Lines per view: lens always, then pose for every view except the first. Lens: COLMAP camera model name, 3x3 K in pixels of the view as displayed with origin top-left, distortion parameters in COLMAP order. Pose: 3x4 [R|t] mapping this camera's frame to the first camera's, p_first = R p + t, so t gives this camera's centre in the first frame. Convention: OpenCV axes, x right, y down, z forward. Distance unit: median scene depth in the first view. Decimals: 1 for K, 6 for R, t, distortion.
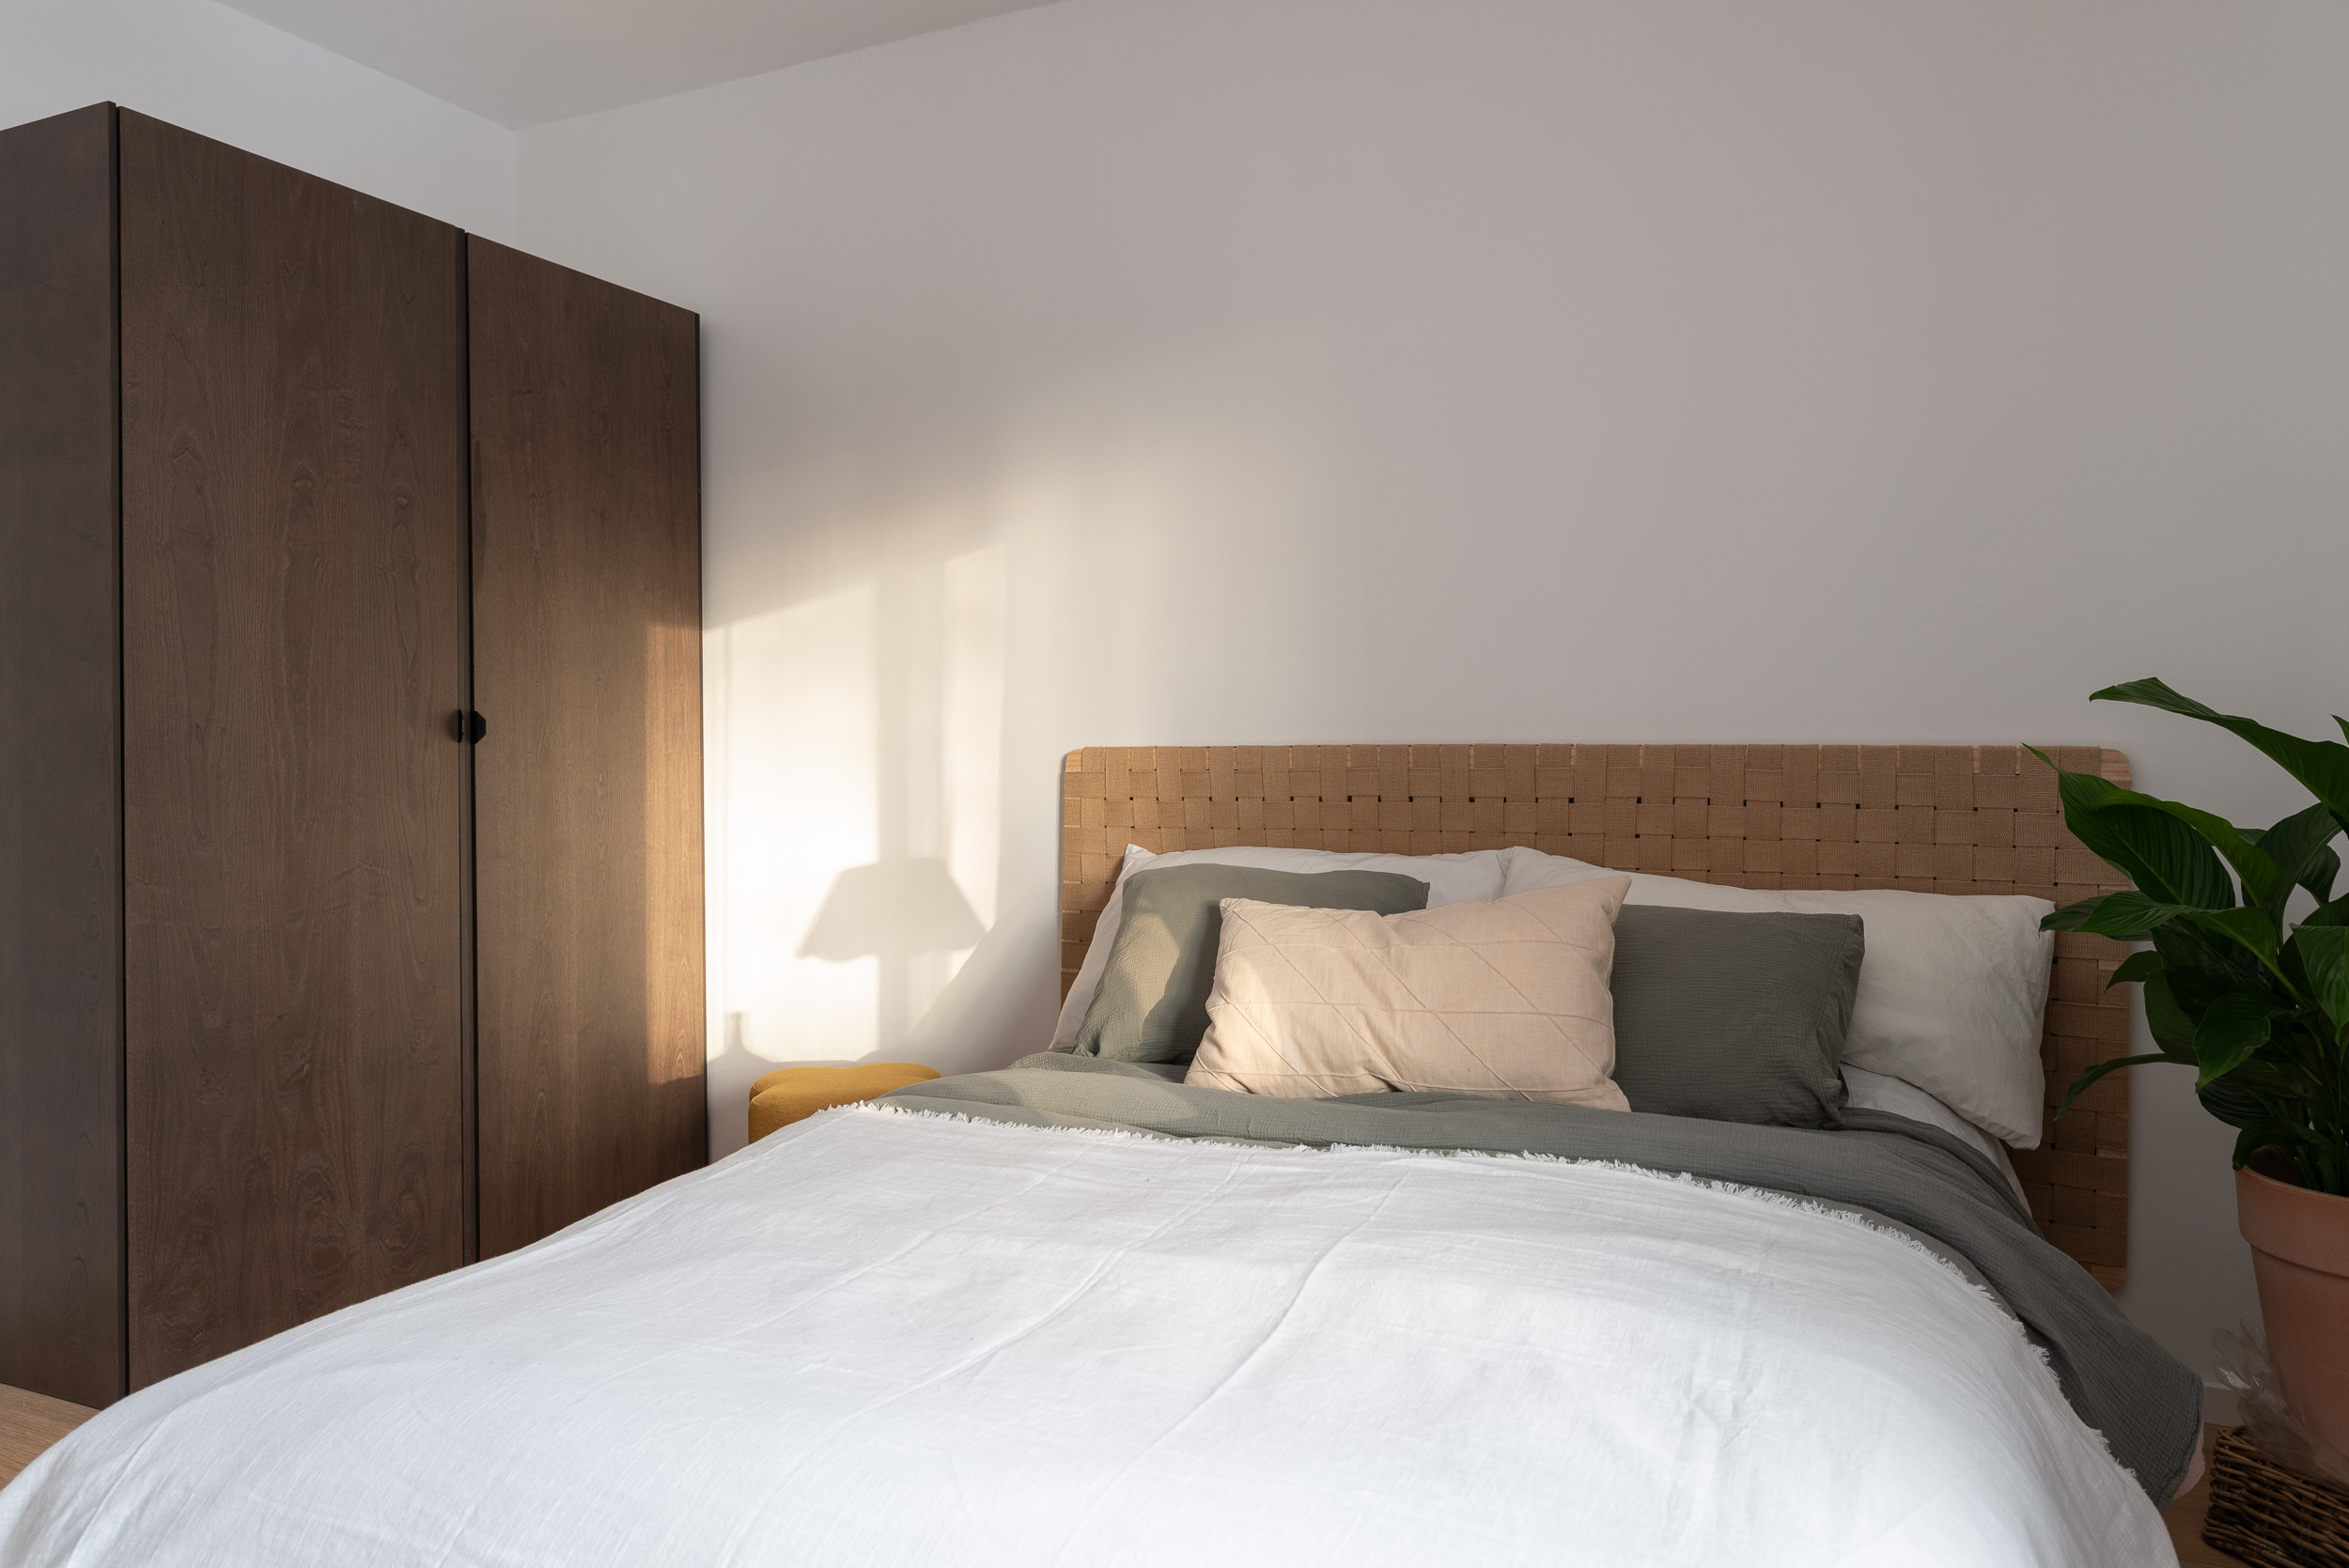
lens RADIAL K [[1600.0, 0, 1180.3], [0, 1600.0, 772.3], [0, 0, 1]] dist [0.000458, 0.001765]
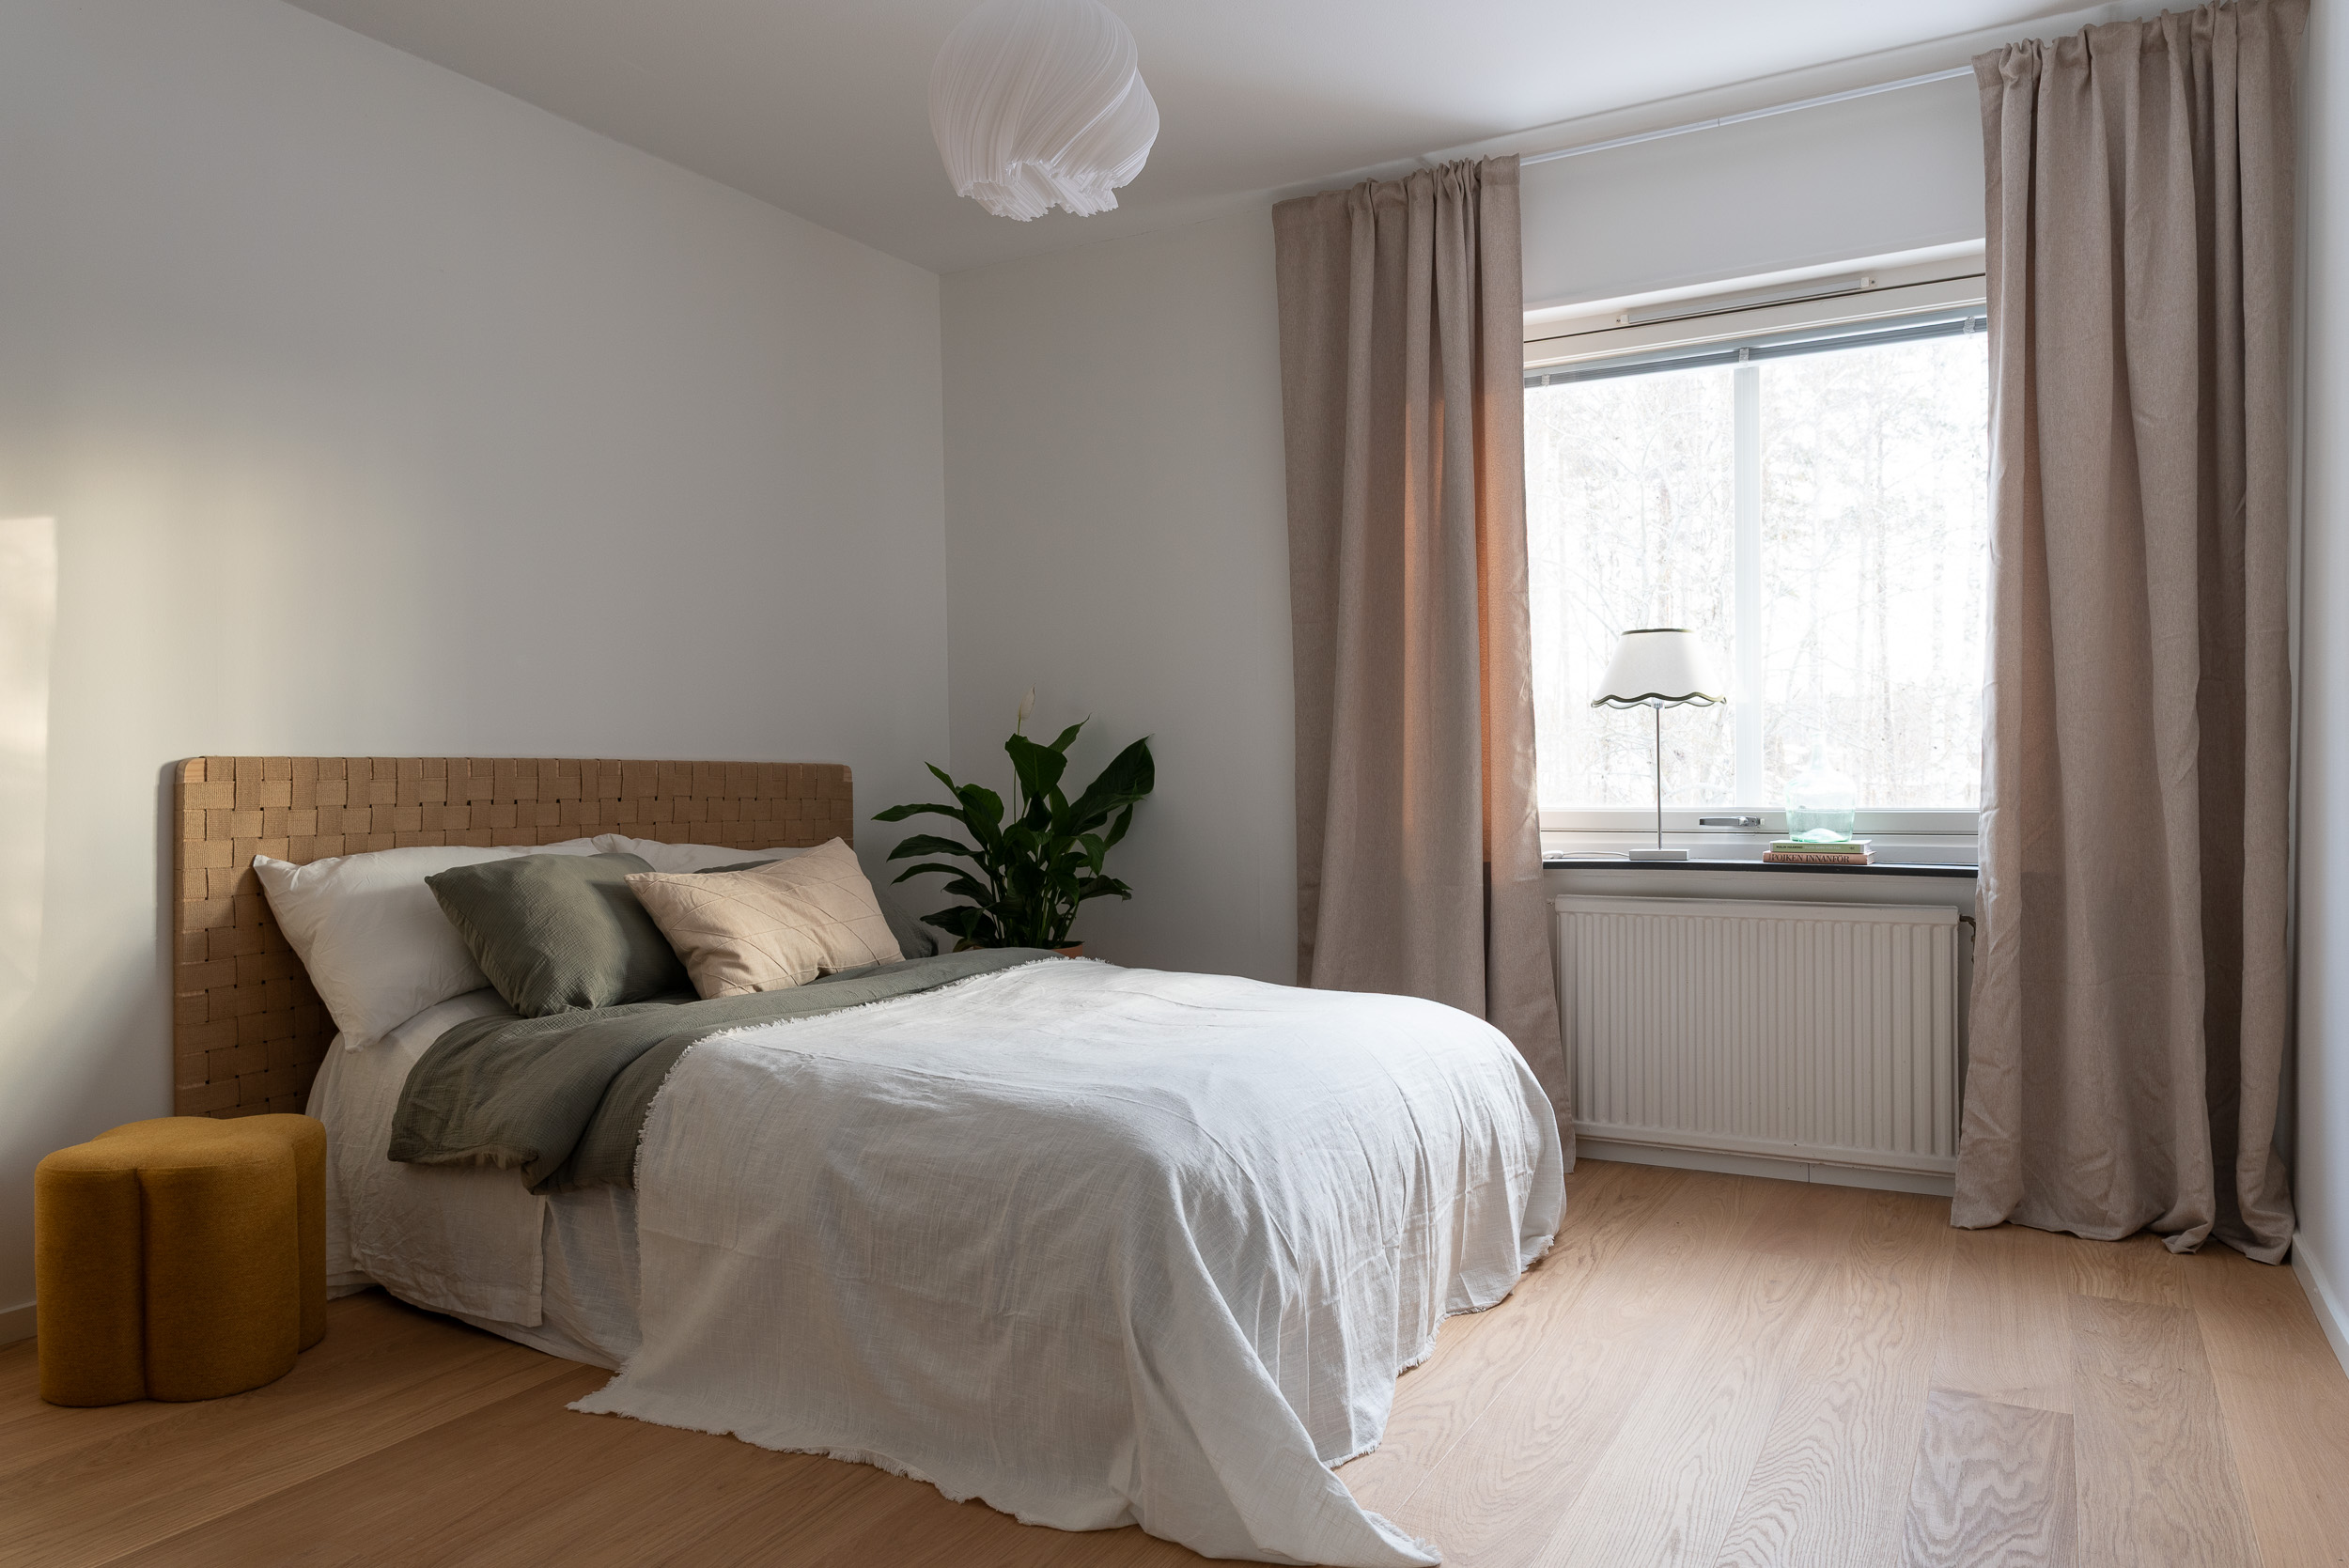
lens RADIAL K [[1600.0, 0, 1181.5], [0, 1600.0, 785.4], [0, 0, 1]] dist [0.000458, 0.001765]
pose [[0.111280, 0.001960, 0.993787, -1.018007], [0.027874, 0.999598, -0.005093, 0.024647], [-0.993398, 0.028267, 0.111181, 0.363913]]
